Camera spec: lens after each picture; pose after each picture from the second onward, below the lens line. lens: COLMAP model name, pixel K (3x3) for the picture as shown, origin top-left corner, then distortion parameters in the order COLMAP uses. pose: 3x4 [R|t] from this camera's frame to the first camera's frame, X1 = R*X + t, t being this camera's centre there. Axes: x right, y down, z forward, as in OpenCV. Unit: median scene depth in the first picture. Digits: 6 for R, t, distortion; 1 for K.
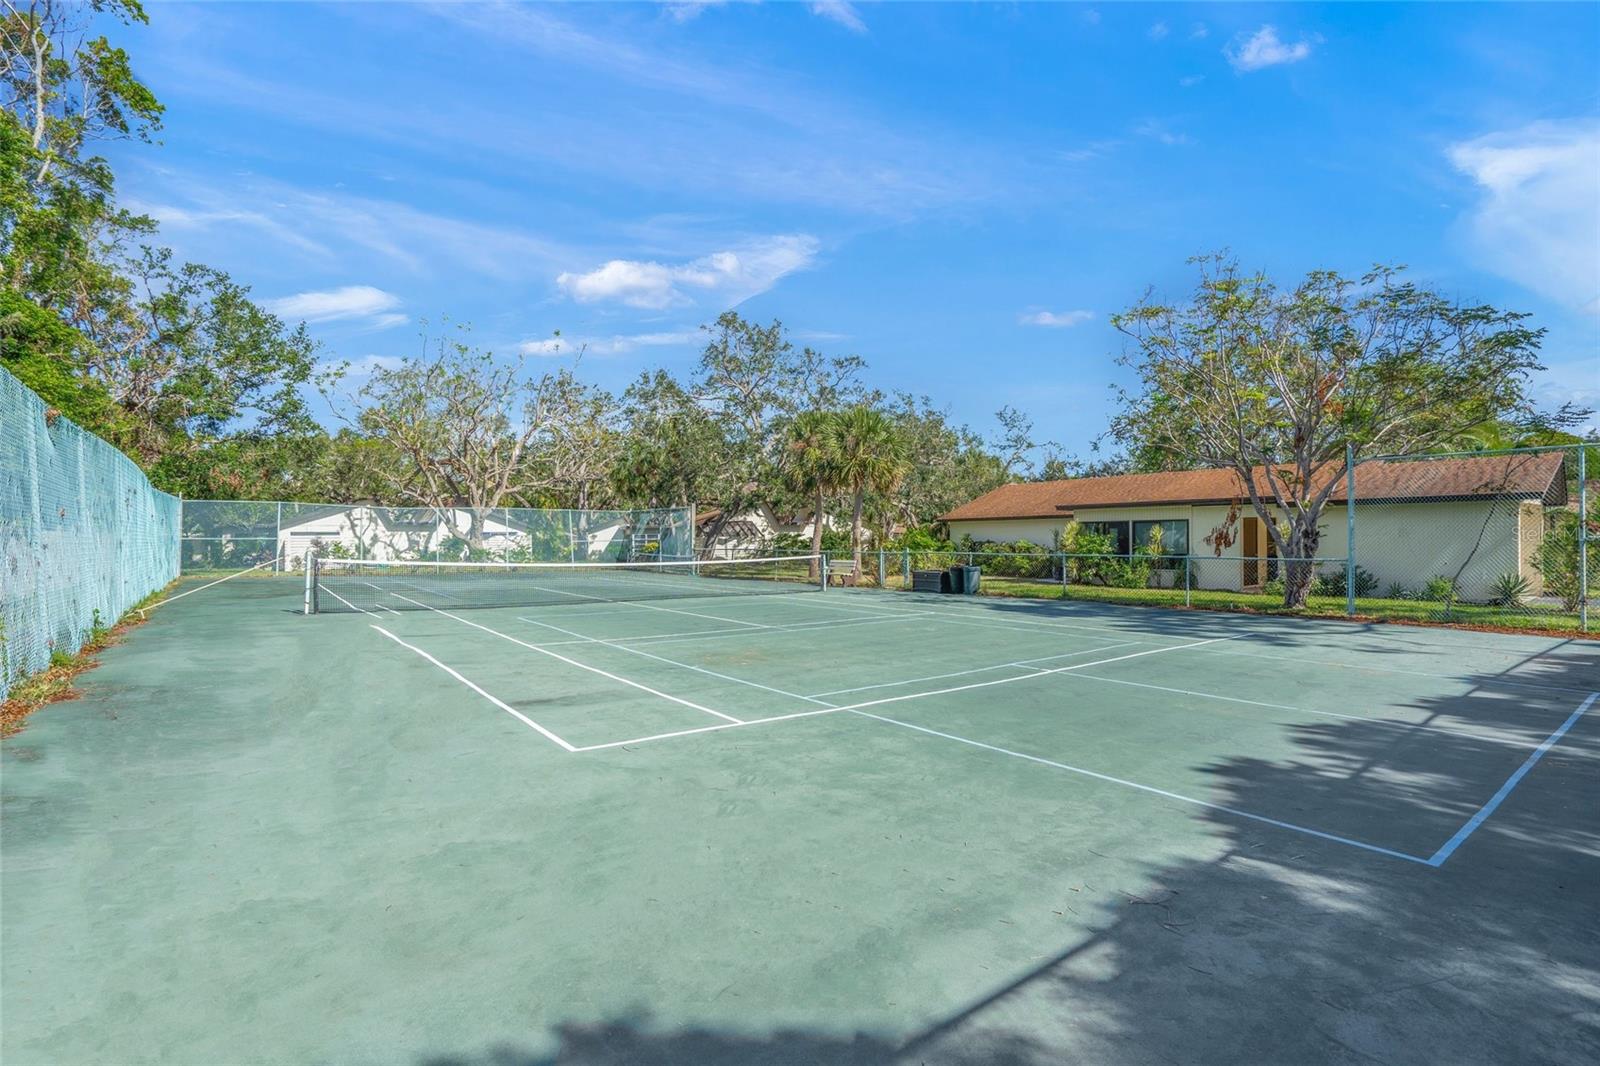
lens RADIAL K [[722.1, 0, 800.0], [0, 722.1, 533.0], [0, 0, 1]] dist [-0.000272, 0.000302]
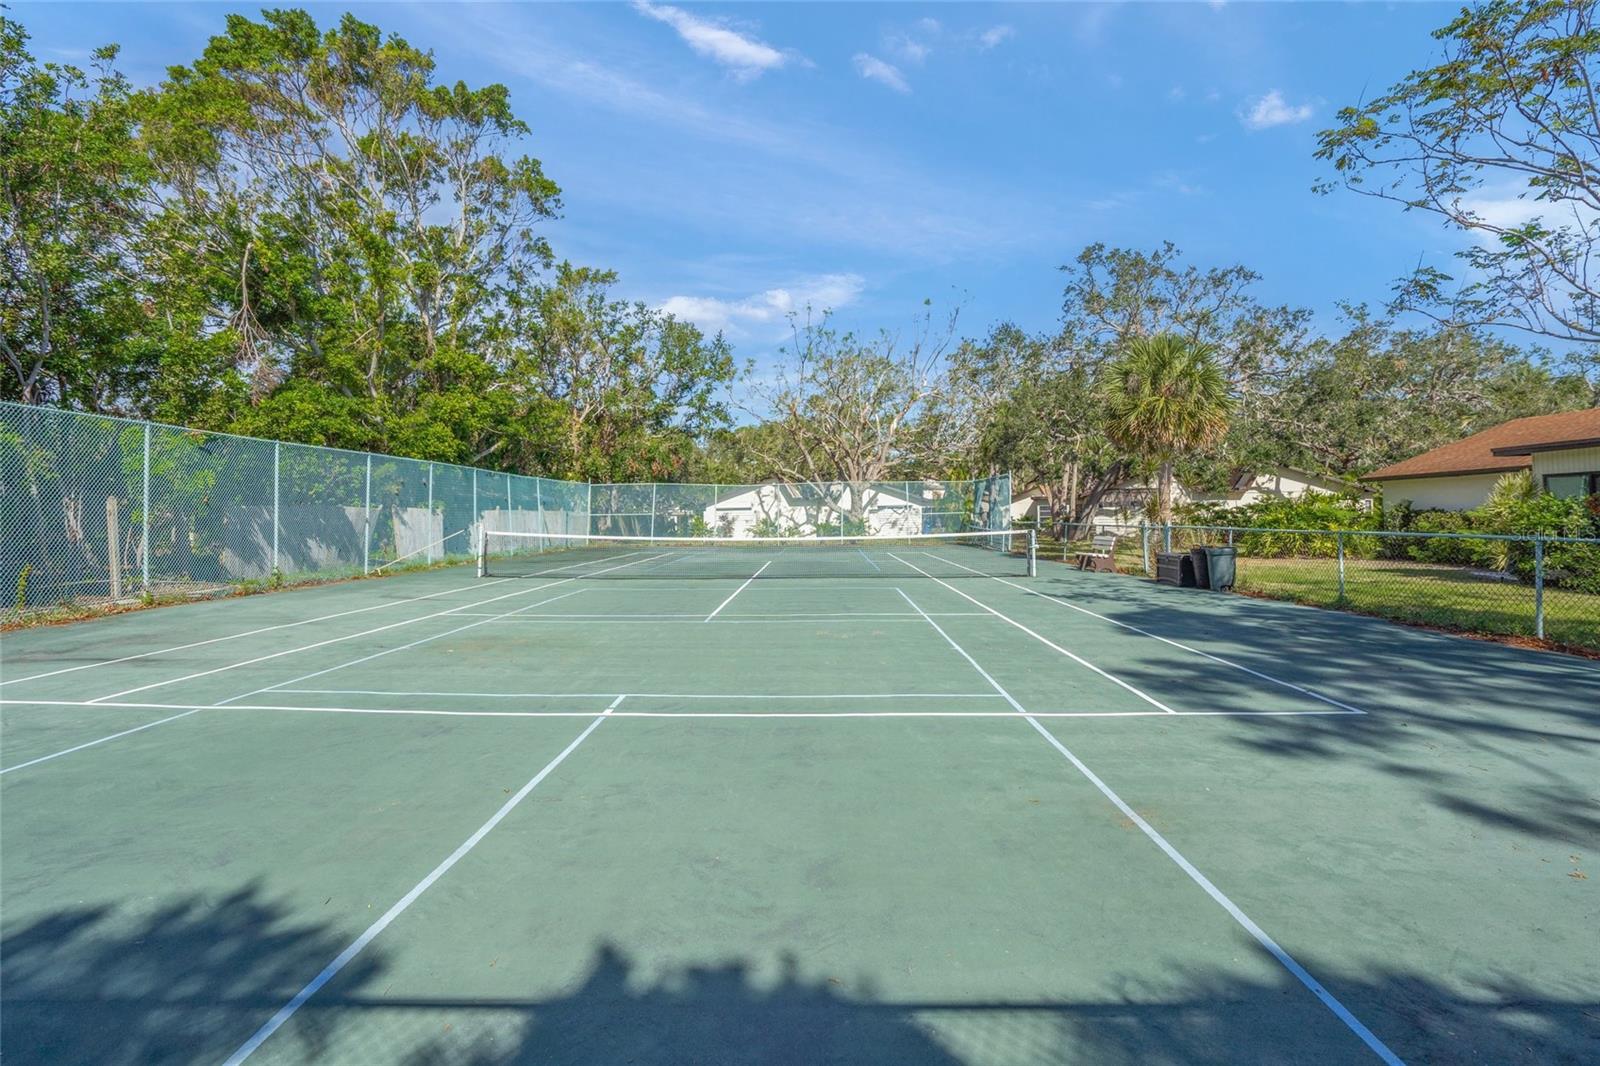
lens RADIAL K [[725.9, 0, 799.4], [0, 725.9, 508.0], [0, 0, 1]] dist [-0.000581, 0.000130]
pose [[0.798515, -0.006486, -0.601940, 0.158702], [0.011717, 0.999920, 0.004770, -0.000130], [0.601861, -0.010862, 0.798527, 0.107837]]
